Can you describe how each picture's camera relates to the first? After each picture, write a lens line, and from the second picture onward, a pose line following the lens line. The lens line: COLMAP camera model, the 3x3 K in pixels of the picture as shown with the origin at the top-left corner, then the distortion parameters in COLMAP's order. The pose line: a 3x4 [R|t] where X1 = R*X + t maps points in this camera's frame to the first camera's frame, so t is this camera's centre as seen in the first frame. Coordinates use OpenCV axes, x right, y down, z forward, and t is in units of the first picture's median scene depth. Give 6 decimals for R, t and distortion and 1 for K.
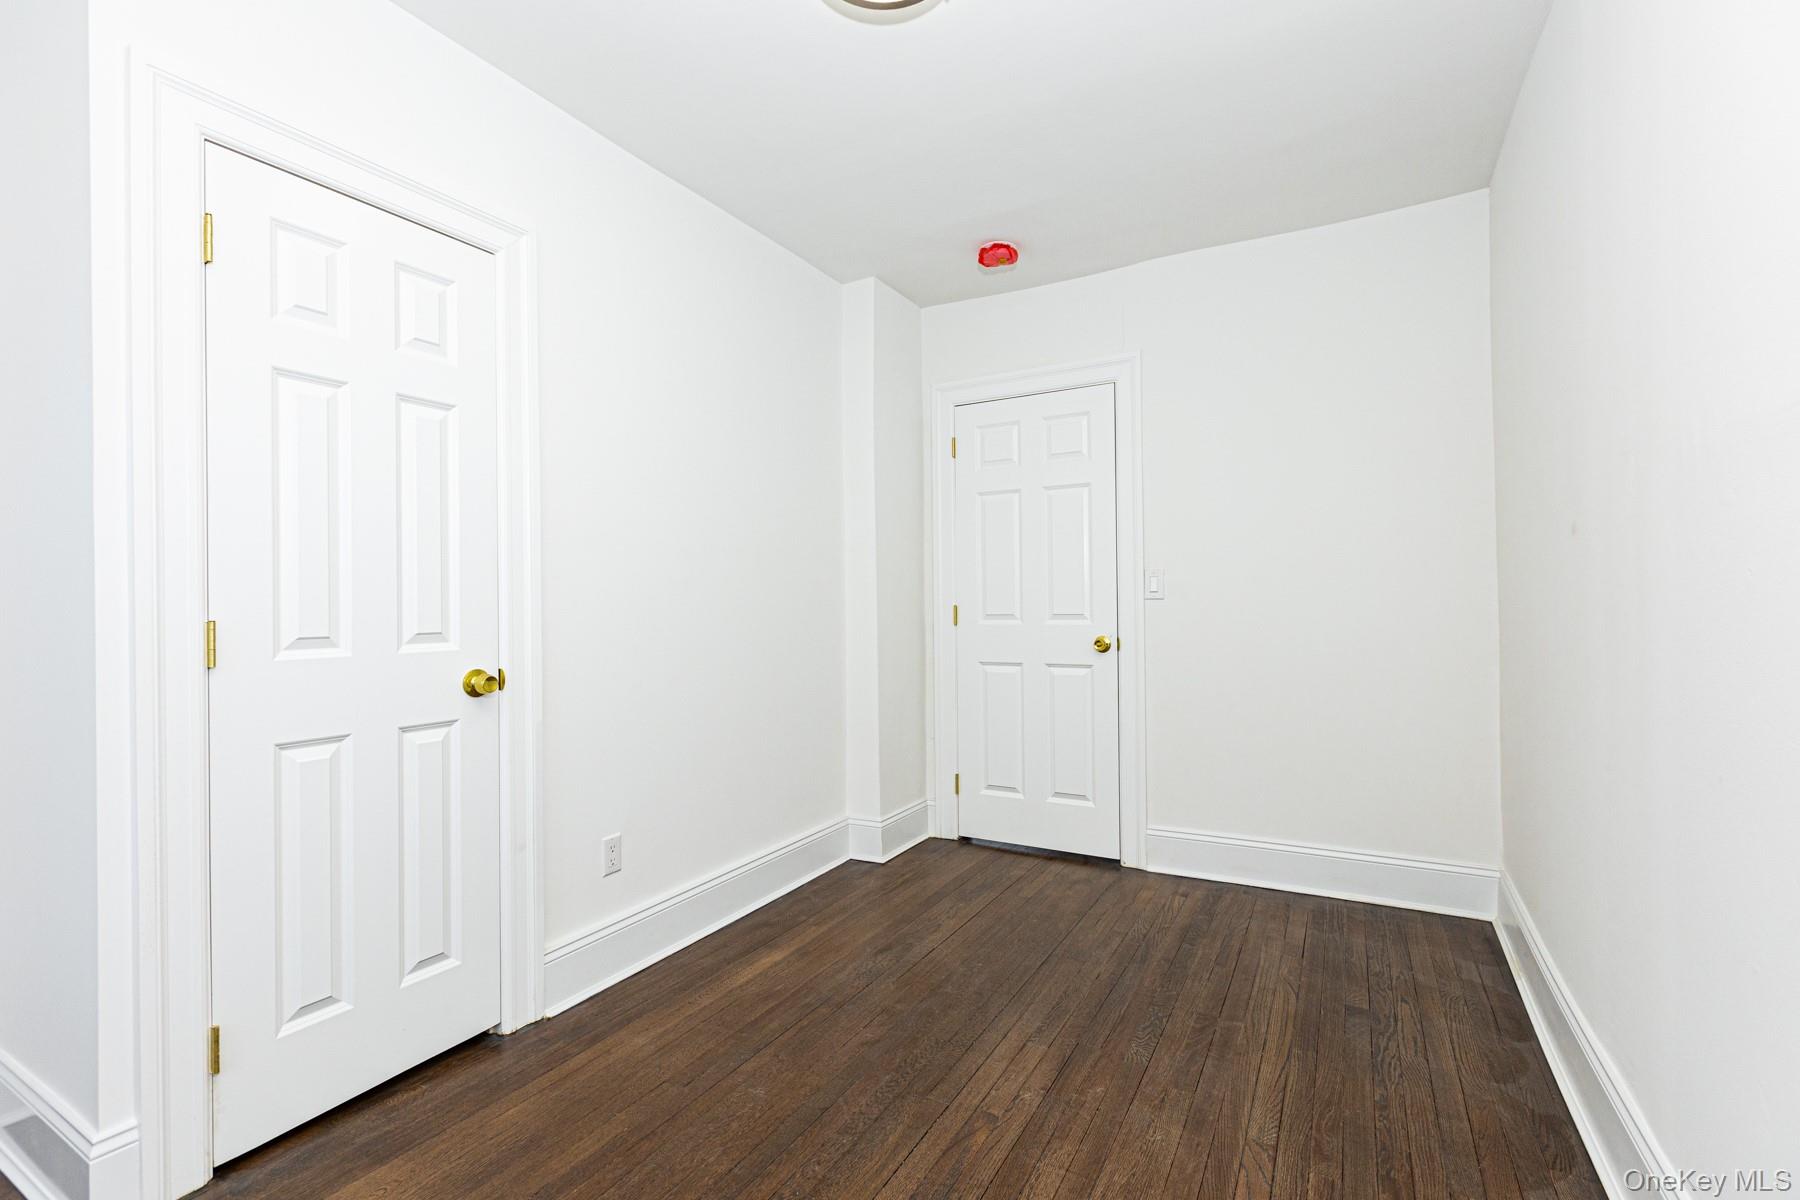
lens RADIAL K [[802.3, 0, 898.2], [0, 802.3, 596.5], [0, 0, 1]] dist [0.001292, -0.001007]
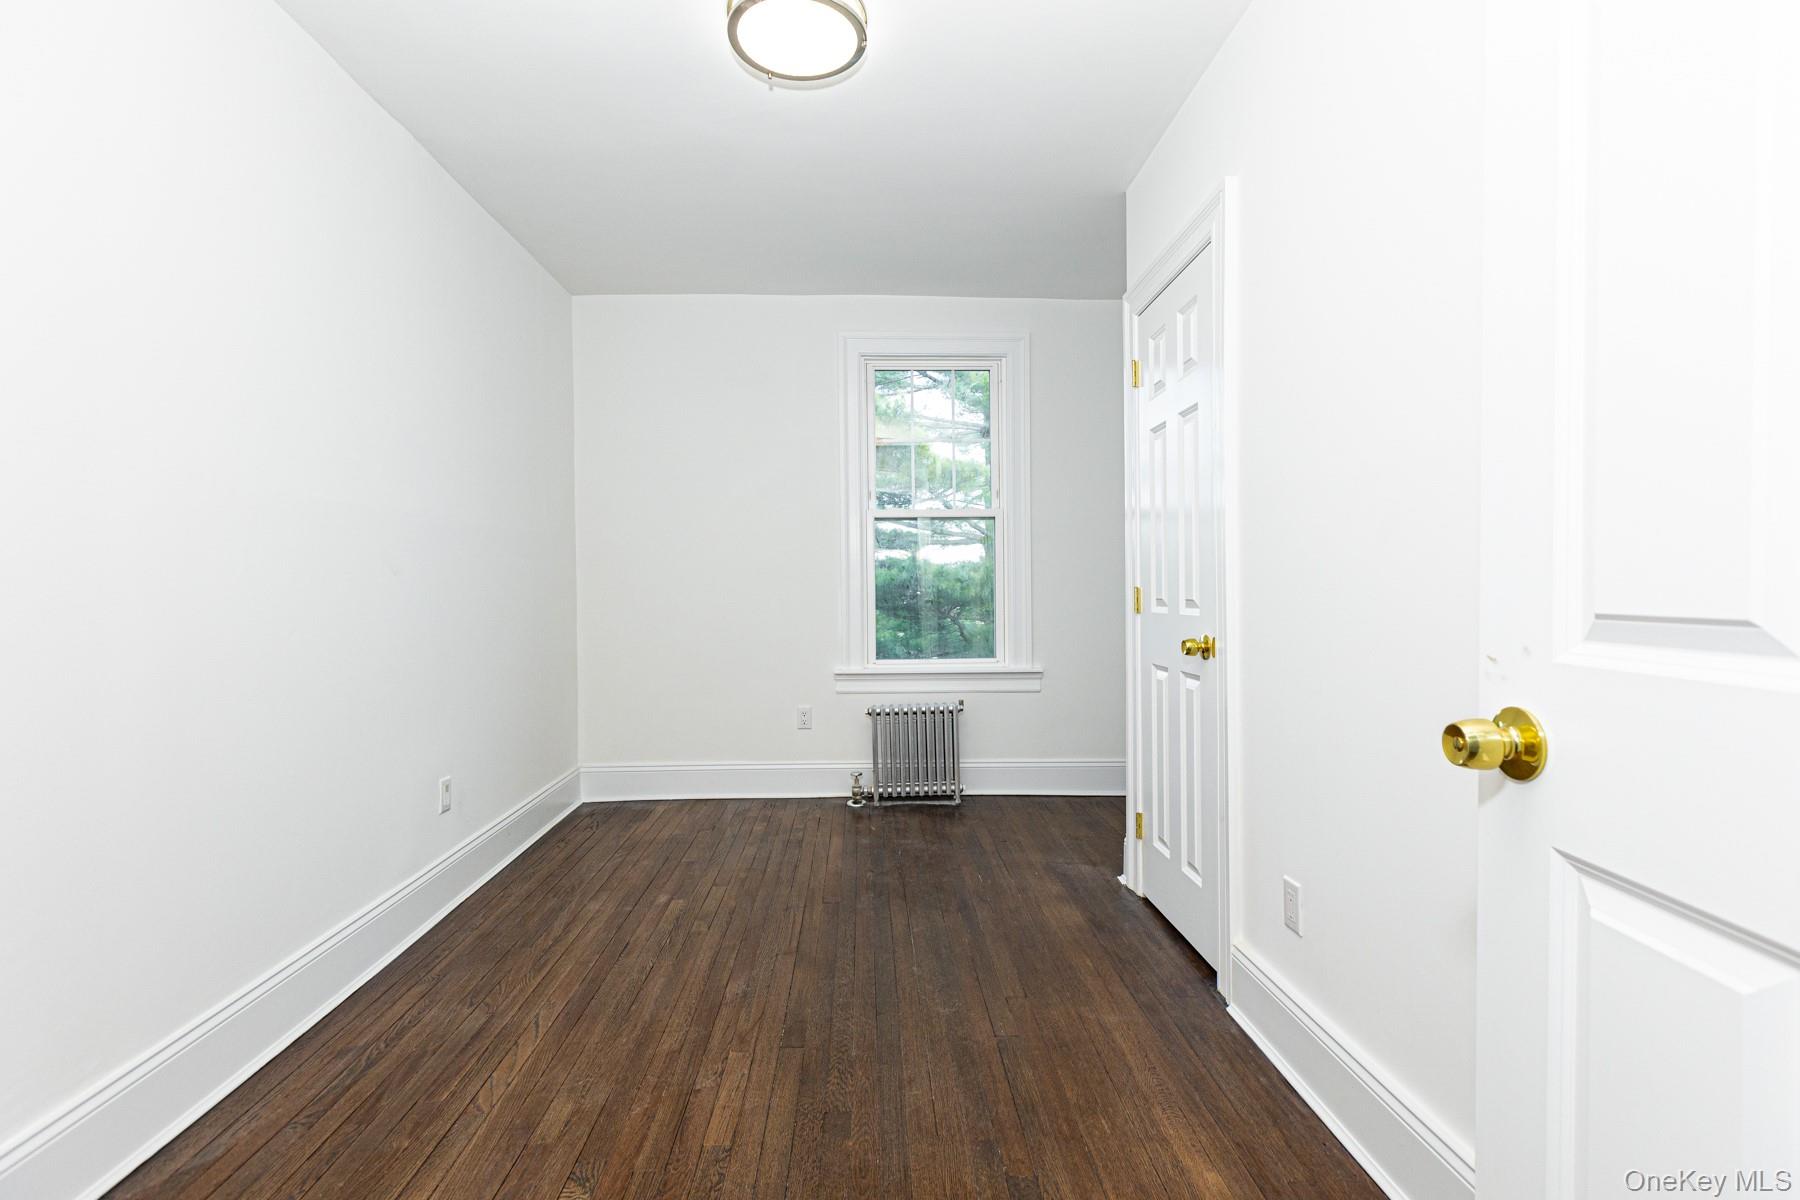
lens RADIAL K [[802.3, 0, 898.2], [0, 802.3, 596.5], [0, 0, 1]] dist [0.001292, -0.001007]
pose [[-0.851058, 0.021074, -0.524648, 0.448749], [0.019307, 0.999775, 0.008839, 0.022065], [0.524716, -0.002607, -0.851273, 1.869947]]
